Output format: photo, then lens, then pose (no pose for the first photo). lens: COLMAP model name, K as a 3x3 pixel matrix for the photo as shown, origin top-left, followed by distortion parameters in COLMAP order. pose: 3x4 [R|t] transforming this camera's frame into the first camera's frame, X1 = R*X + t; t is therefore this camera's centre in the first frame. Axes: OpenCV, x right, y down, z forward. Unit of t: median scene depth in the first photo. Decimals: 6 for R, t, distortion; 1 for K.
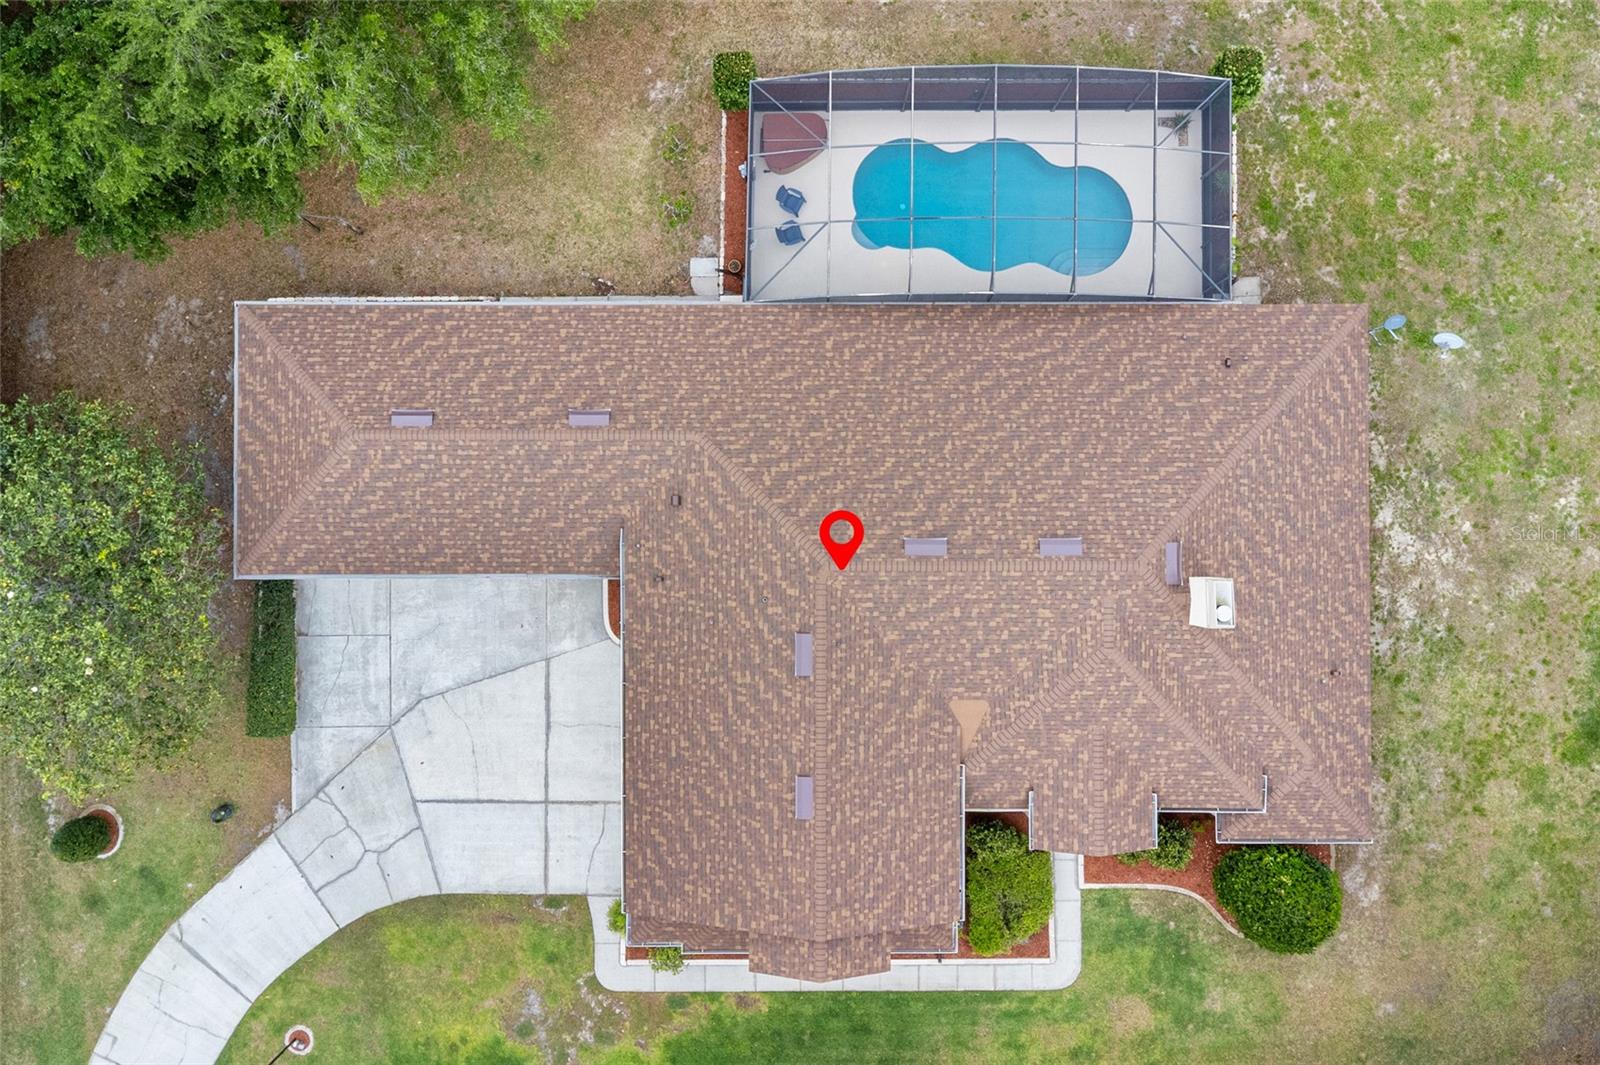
lens RADIAL K [[1337.9, 0, 817.6], [0, 1337.9, 523.2], [0, 0, 1]] dist [0.037241, -0.005698]
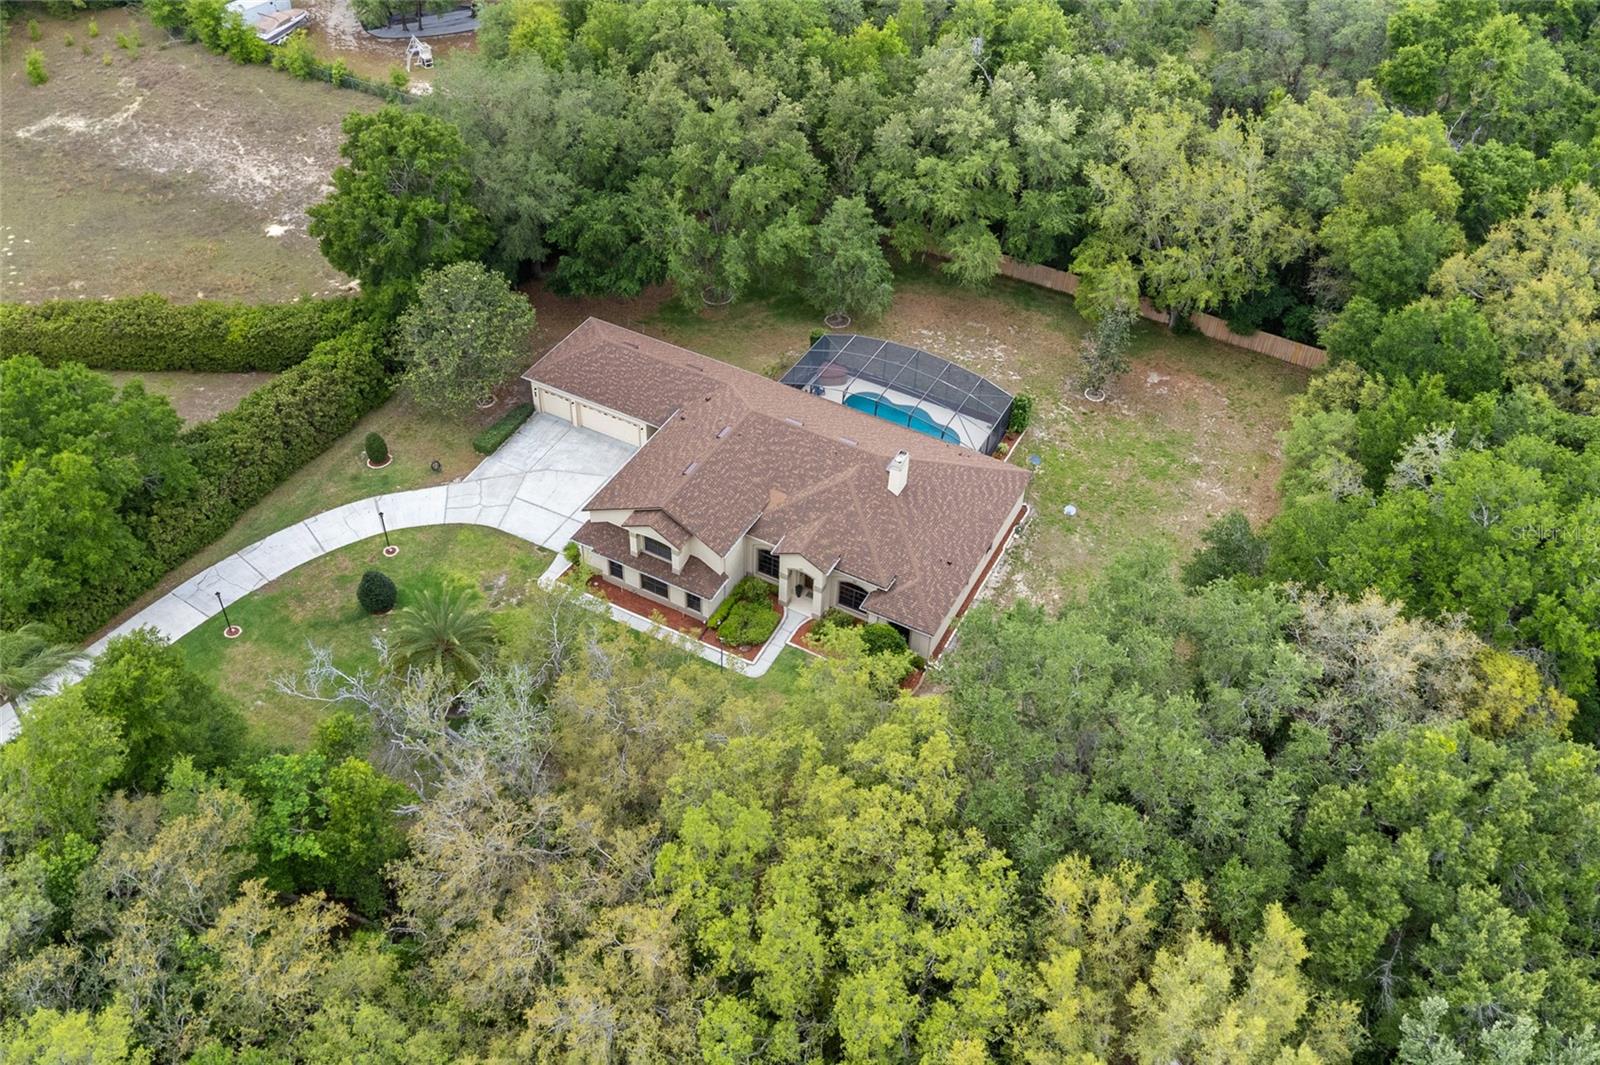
lens RADIAL K [[1337.9, 0, 817.6], [0, 1337.9, 523.2], [0, 0, 1]] dist [0.037241, -0.005698]
pose [[0.886922, 0.336260, -0.316700, 0.750736], [-0.461095, 0.603550, -0.650476, 1.328228], [-0.027585, 0.722950, 0.690349, -0.366163]]
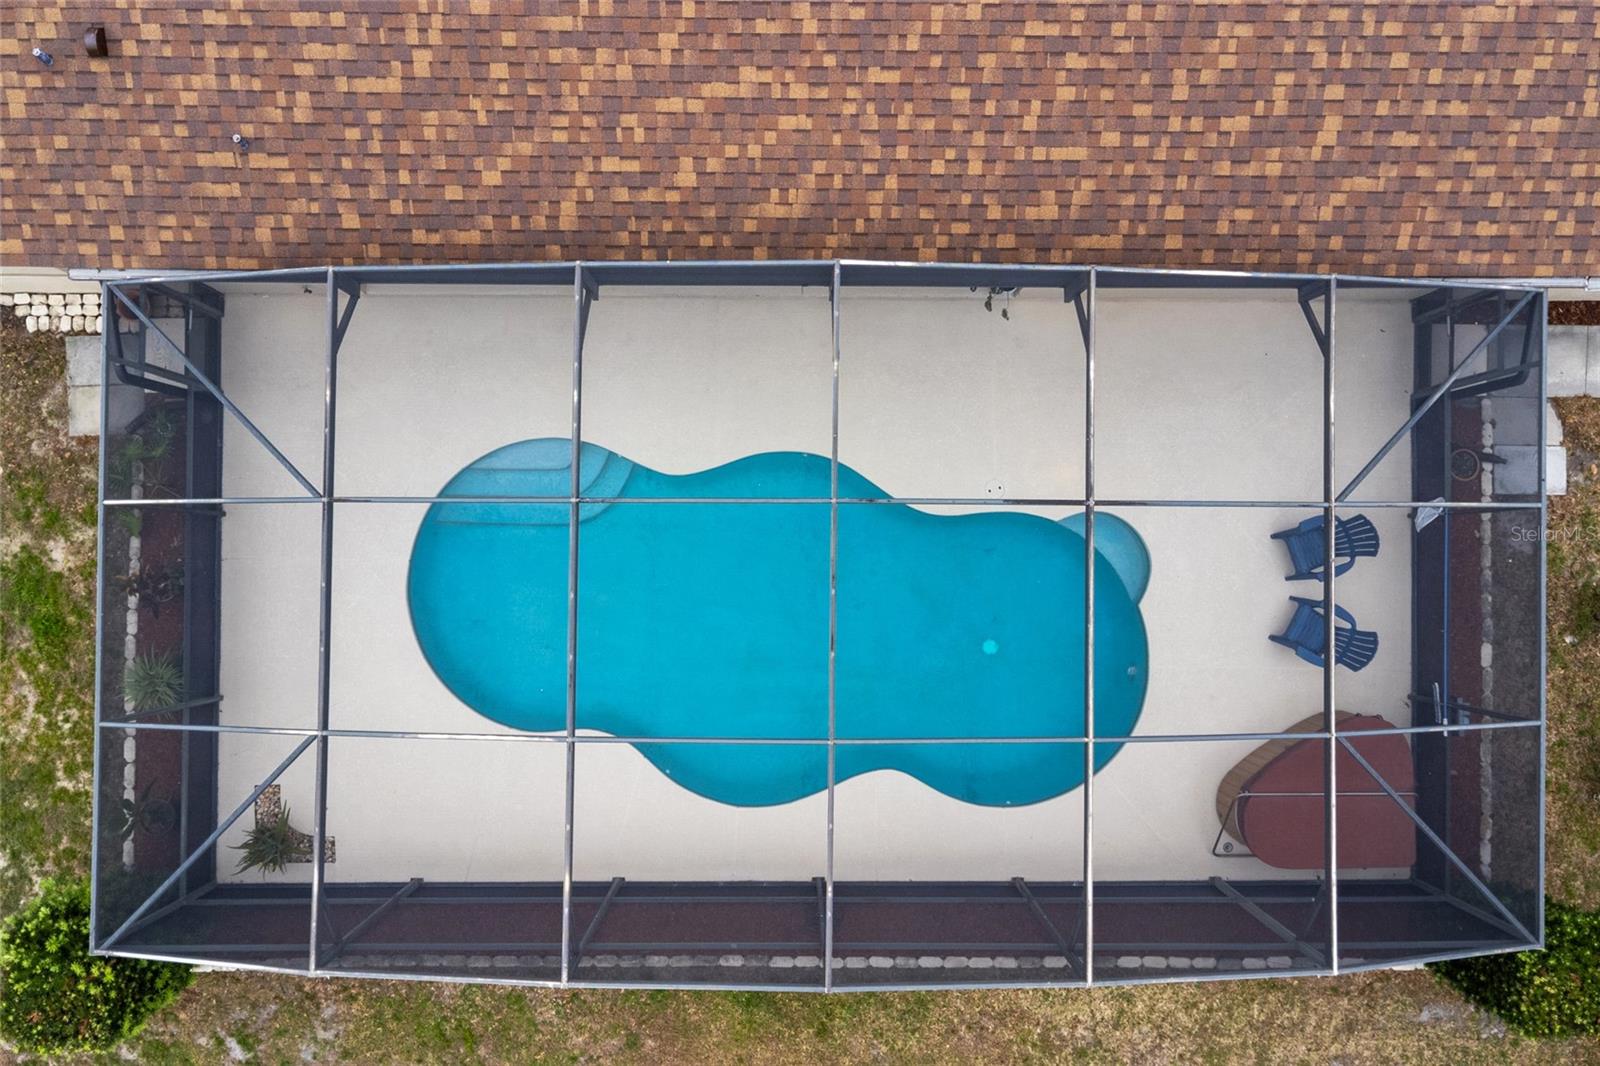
lens RADIAL K [[1337.9, 0, 817.6], [0, 1337.9, 523.7], [0, 0, 1]] dist [0.037241, -0.005698]
pose [[-0.999476, -0.008386, -0.031270, 0.131870], [0.006914, -0.998877, 0.046875, -0.226268], [-0.031628, 0.046634, 0.998411, 0.621628]]
